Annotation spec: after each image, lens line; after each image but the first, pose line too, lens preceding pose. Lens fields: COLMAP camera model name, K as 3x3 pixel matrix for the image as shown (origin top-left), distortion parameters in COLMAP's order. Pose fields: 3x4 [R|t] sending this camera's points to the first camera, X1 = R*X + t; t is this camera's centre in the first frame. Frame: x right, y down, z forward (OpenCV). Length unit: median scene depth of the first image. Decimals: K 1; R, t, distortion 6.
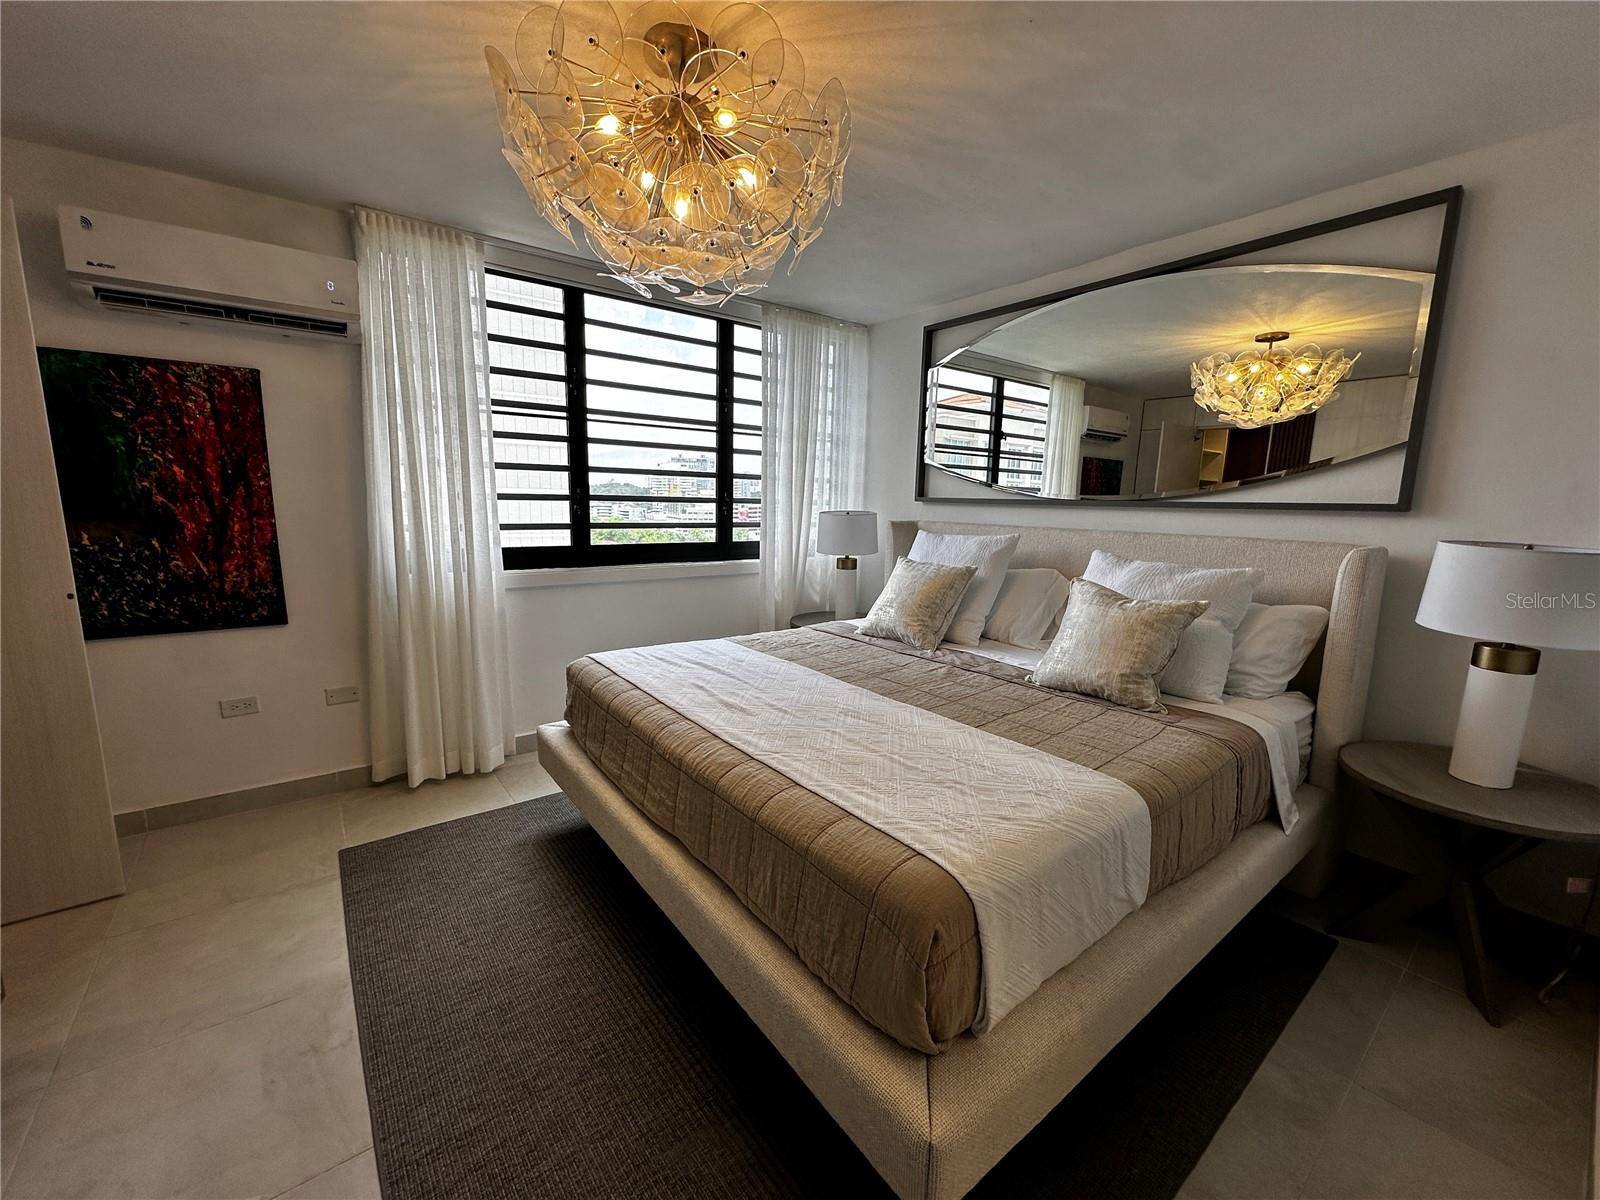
lens RADIAL K [[646.2, 0, 795.6], [0, 646.2, 602.5], [0, 0, 1]] dist [-0.001575, -0.000088]
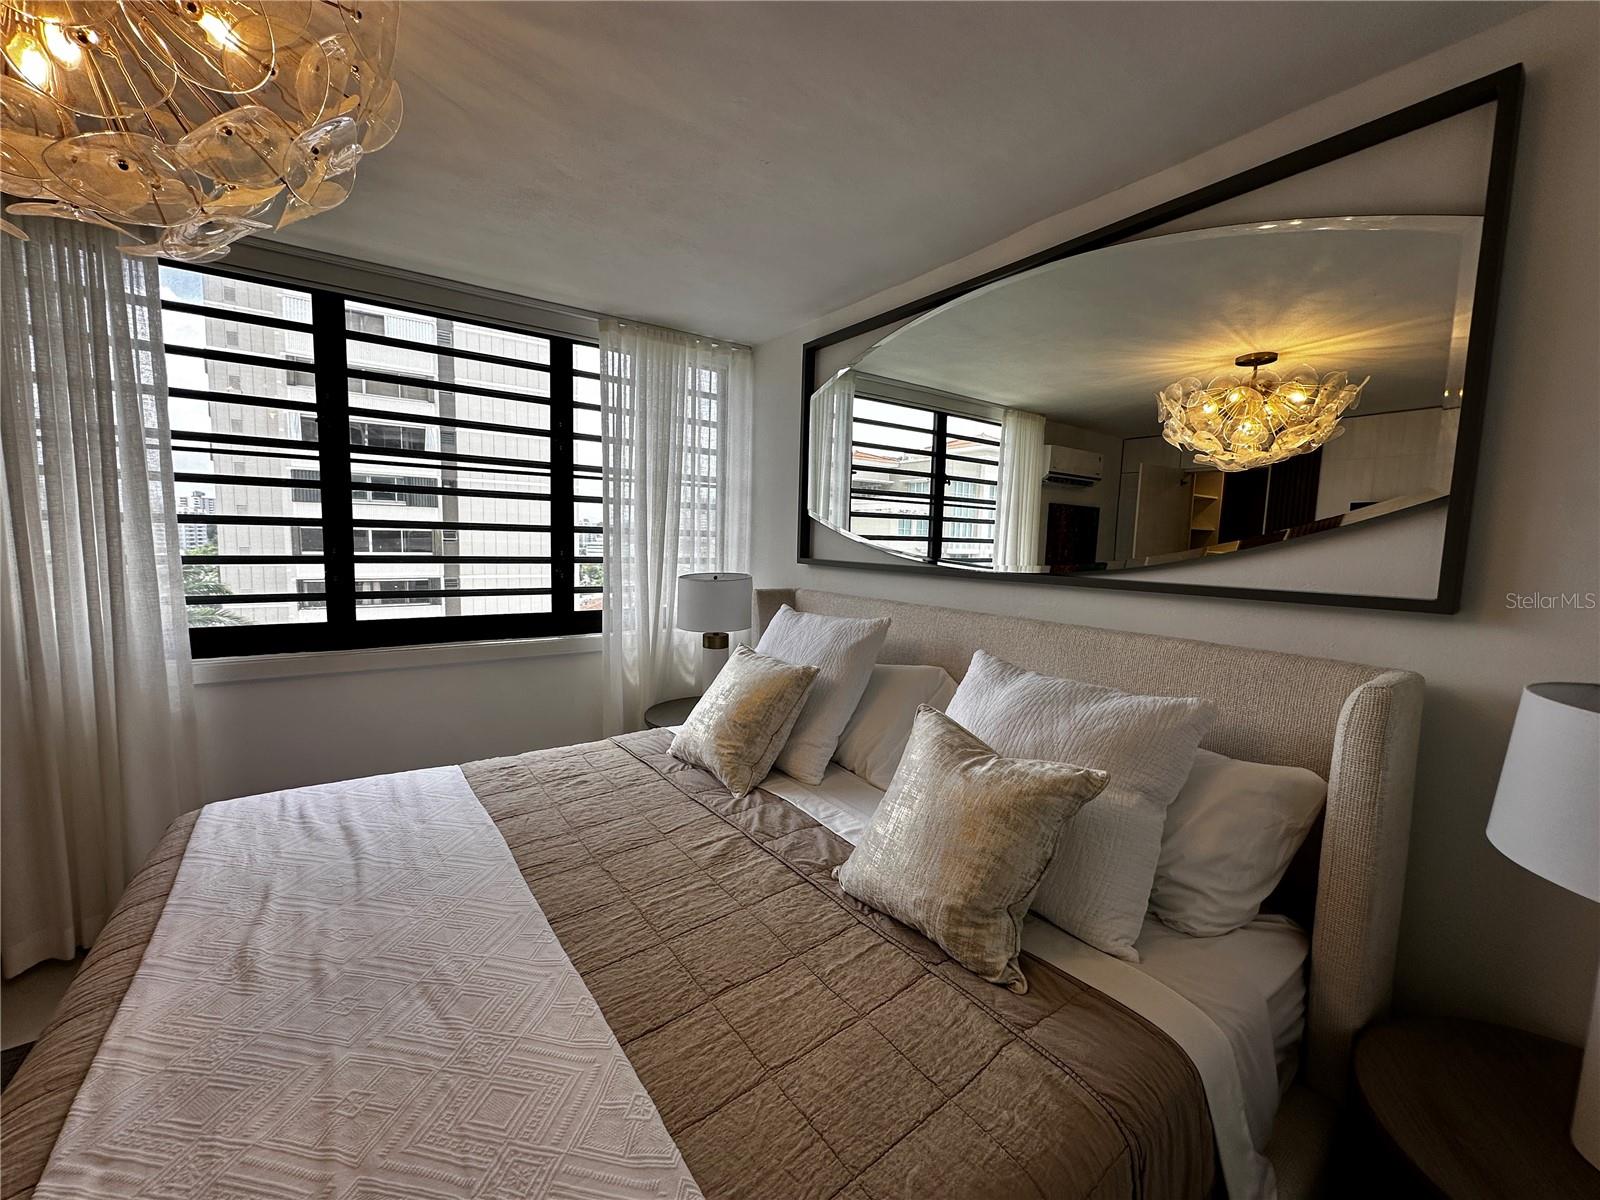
lens RADIAL K [[646.2, 0, 795.6], [0, 646.2, 602.5], [0, 0, 1]] dist [-0.001575, -0.000088]
pose [[0.999735, 0.006052, -0.022220, 0.223937], [-0.007391, 0.998131, -0.060669, -0.068679], [0.021811, 0.060817, 0.997911, 0.248066]]
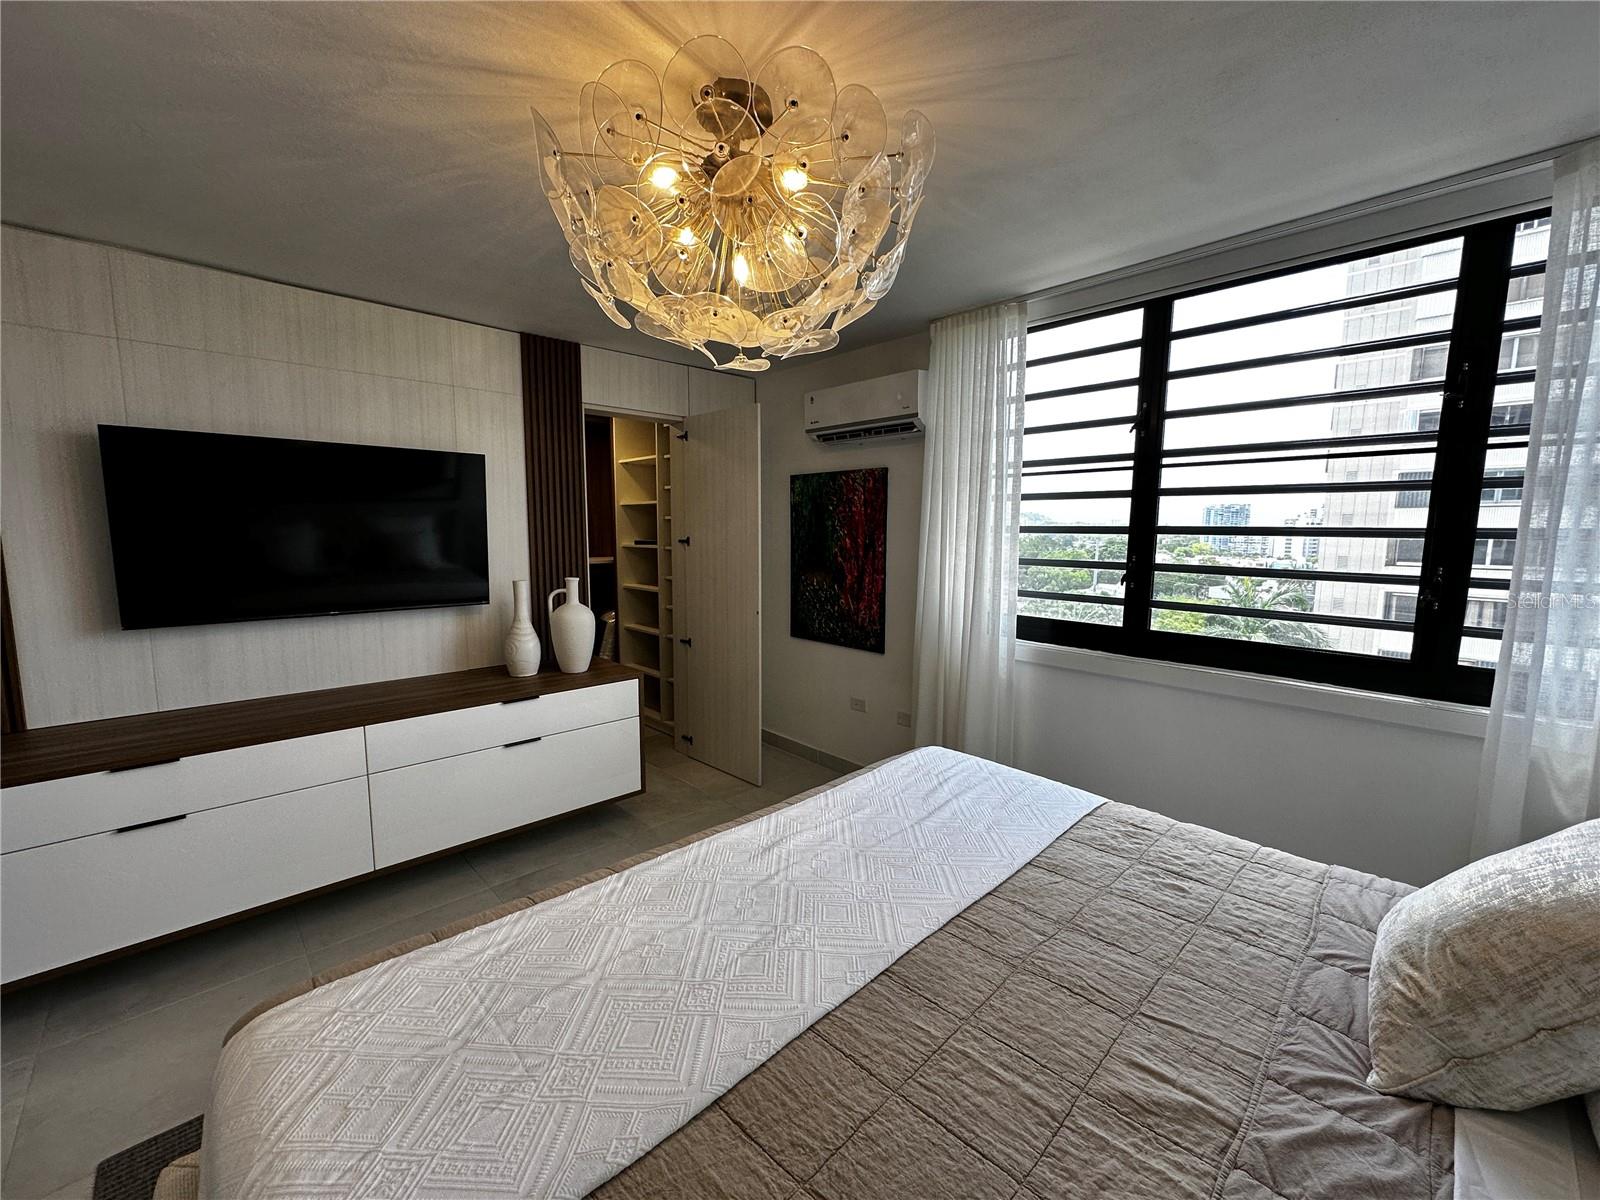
lens RADIAL K [[637.8, 0, 800.0], [0, 637.8, 600.0], [0, 0, 1]] dist [0.001018, 0.000225]
pose [[0.112348, 0.093520, -0.989258, 0.376258], [-0.161999, 0.983965, 0.074622, -0.113351], [0.980375, 0.151875, 0.125697, 0.505200]]
